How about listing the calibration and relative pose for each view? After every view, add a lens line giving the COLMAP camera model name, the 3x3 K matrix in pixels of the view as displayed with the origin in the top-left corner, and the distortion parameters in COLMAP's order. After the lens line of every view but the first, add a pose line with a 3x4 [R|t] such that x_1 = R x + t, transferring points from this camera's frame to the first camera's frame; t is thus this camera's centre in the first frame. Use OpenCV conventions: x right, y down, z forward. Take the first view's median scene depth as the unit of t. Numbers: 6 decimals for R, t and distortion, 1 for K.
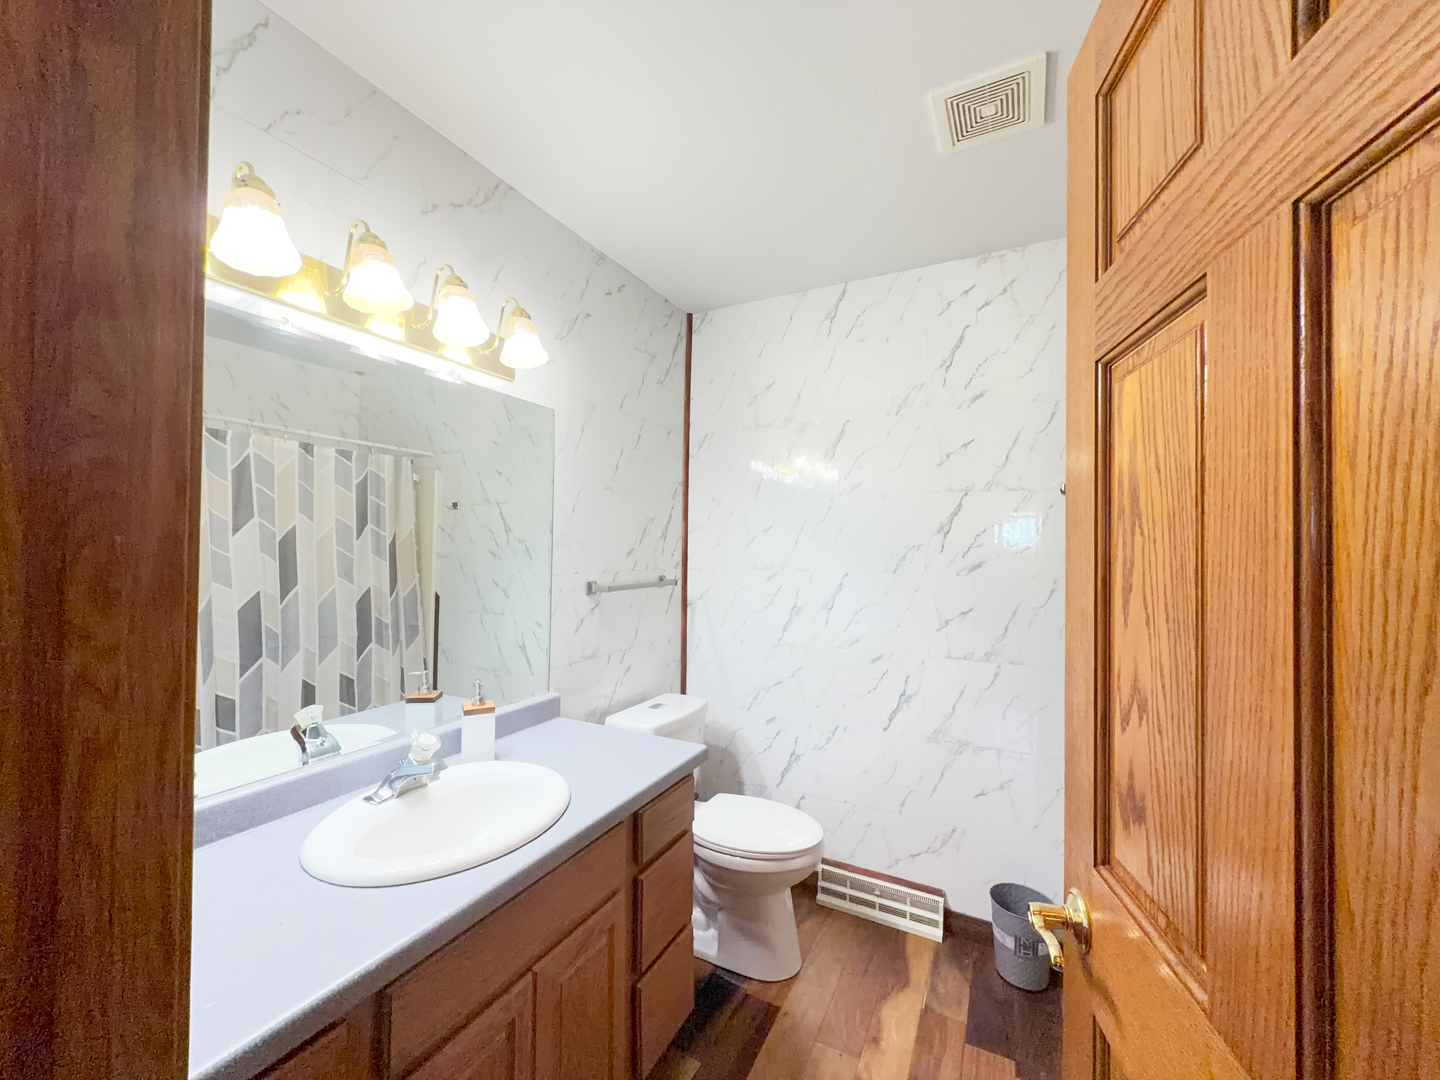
lens RADIAL K [[579.7, 0, 720.0], [0, 579.7, 540.0], [0, 0, 1]] dist [0.001014, 0.000067]
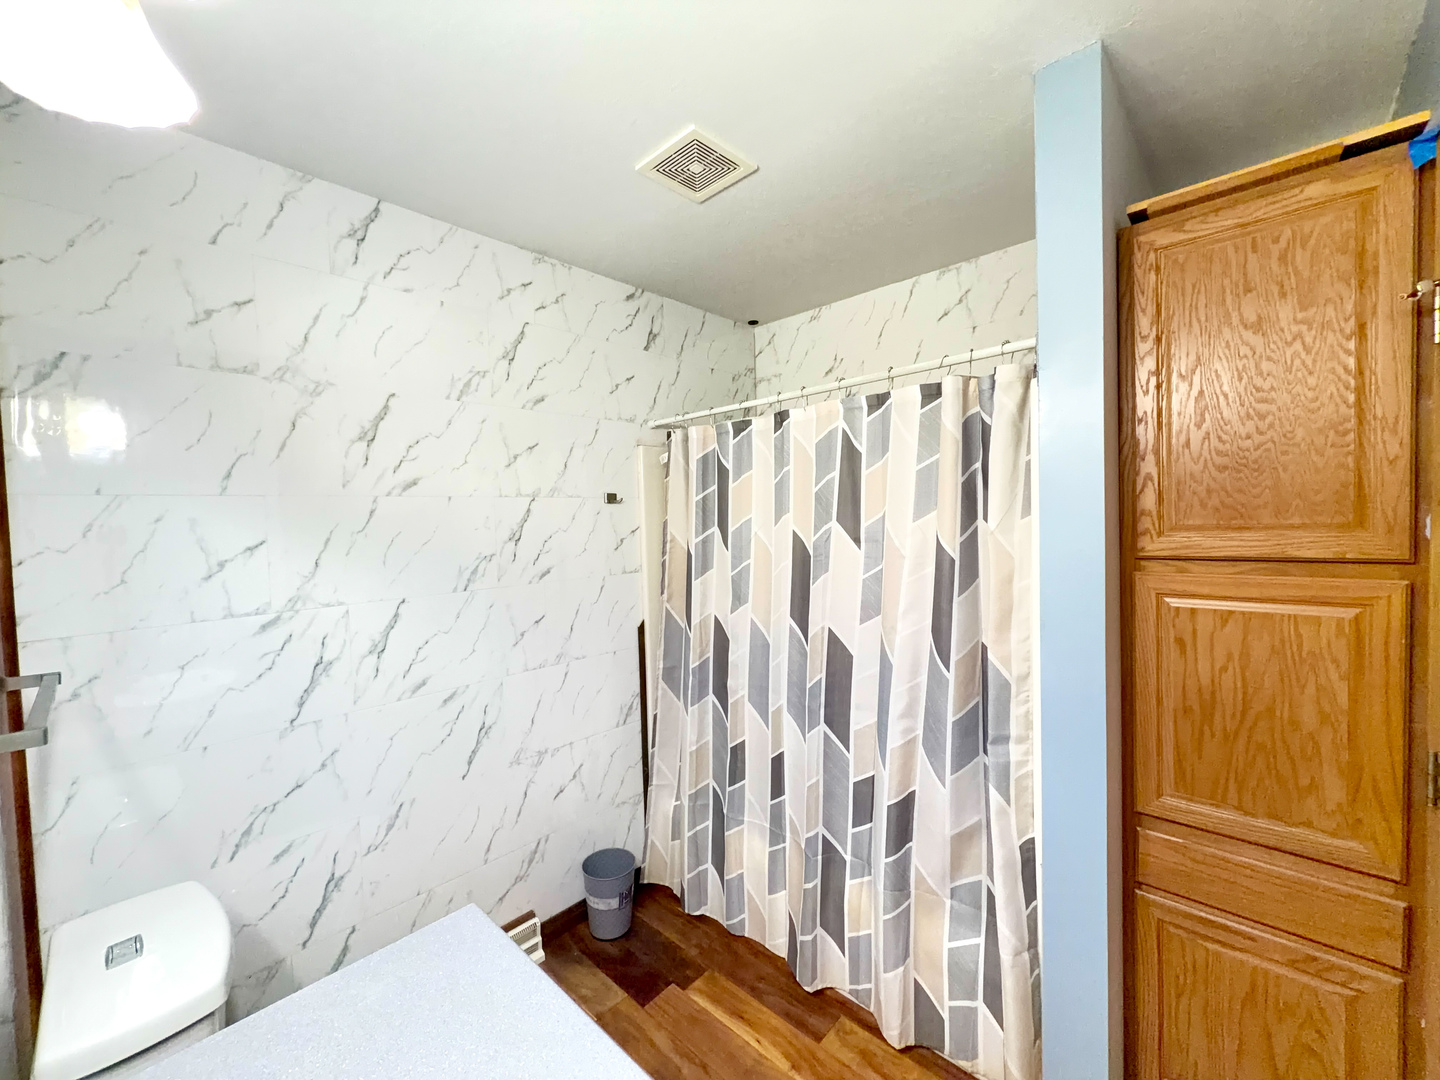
lens RADIAL K [[577.1, 0, 720.0], [0, 577.1, 540.0], [0, 0, 1]] dist [0.000907, 0.000004]
pose [[0.268240, -0.056397, 0.961700, -0.418298], [0.018167, 0.998404, 0.053482, -0.056537], [-0.963181, 0.003125, 0.268836, 0.436141]]
